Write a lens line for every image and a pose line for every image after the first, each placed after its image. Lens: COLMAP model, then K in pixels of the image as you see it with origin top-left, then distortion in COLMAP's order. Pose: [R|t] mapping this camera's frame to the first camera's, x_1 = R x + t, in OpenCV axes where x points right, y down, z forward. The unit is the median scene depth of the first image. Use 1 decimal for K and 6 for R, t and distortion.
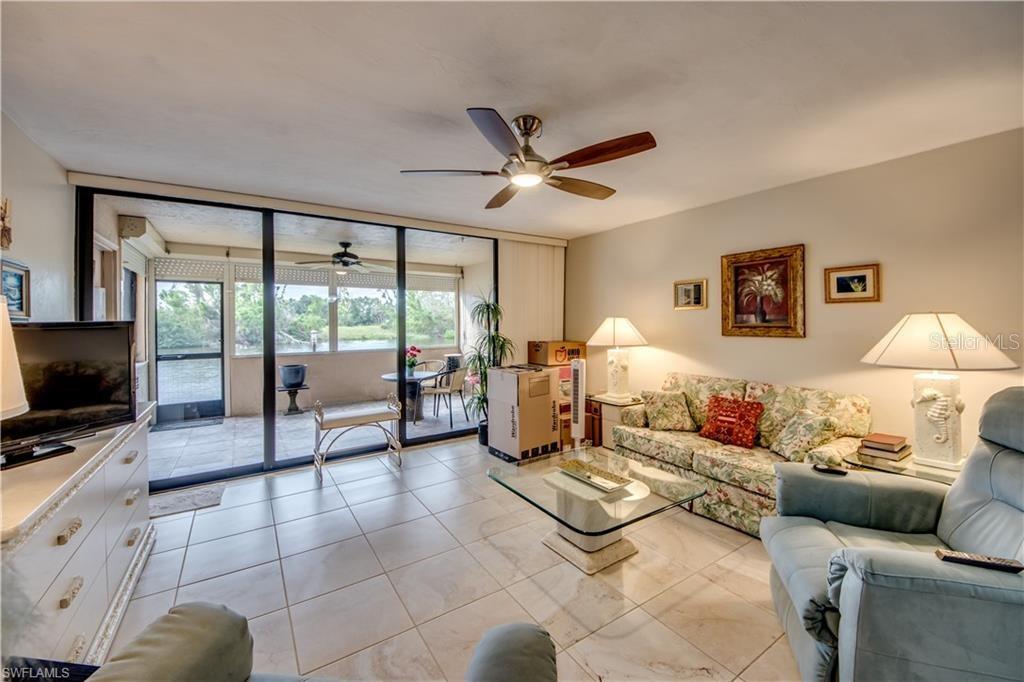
lens RADIAL K [[393.4, 0, 510.9], [0, 393.4, 323.0], [0, 0, 1]] dist [0.012975, -0.002442]
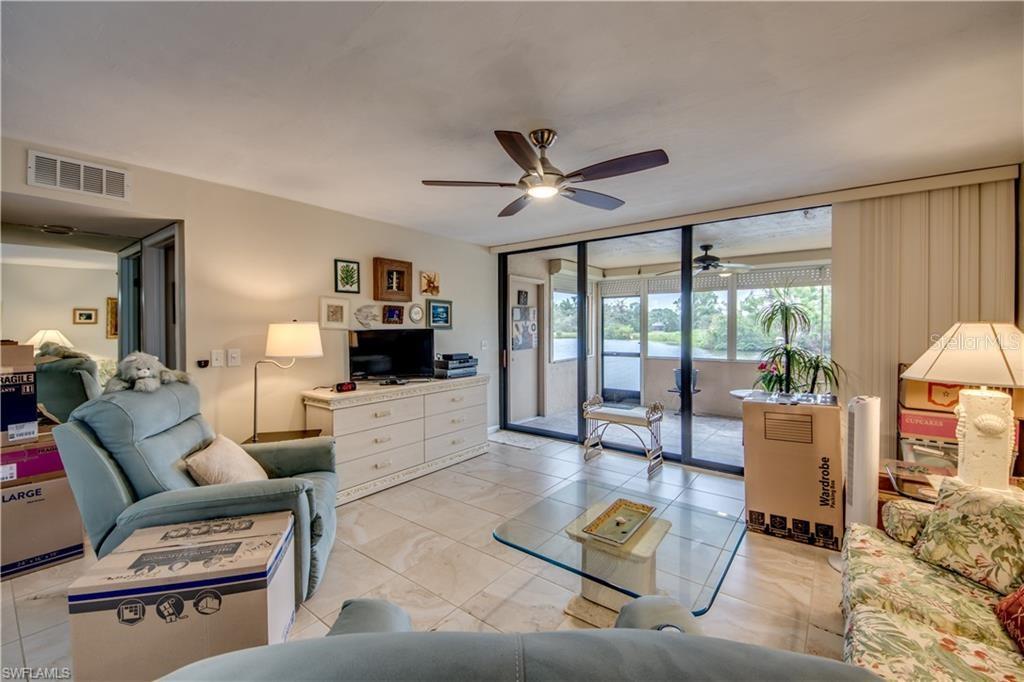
lens RADIAL K [[416.6, 0, 513.6], [0, 416.6, 336.4], [0, 0, 1]] dist [0.002260, -0.000079]
pose [[0.340749, 0.022871, -0.939876, 0.380731], [-0.003490, 0.999728, 0.023062, -0.004708], [0.940148, -0.004579, 0.340736, 0.214168]]
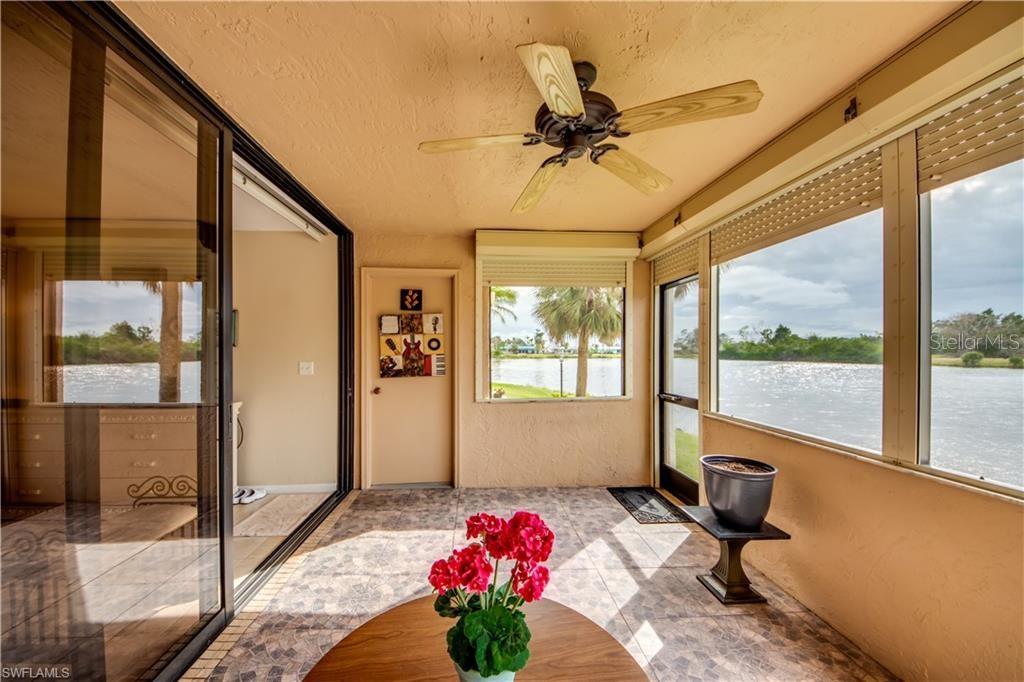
lens RADIAL K [[393.4, 0, 509.2], [0, 393.4, 346.6], [0, 0, 1]] dist [0.012975, -0.002442]
pose [[-0.475769, 0.000921, -0.879570, -0.131915], [0.001454, 0.999999, 0.000261, 0.001355], [0.879569, -0.001155, -0.475770, 1.116654]]
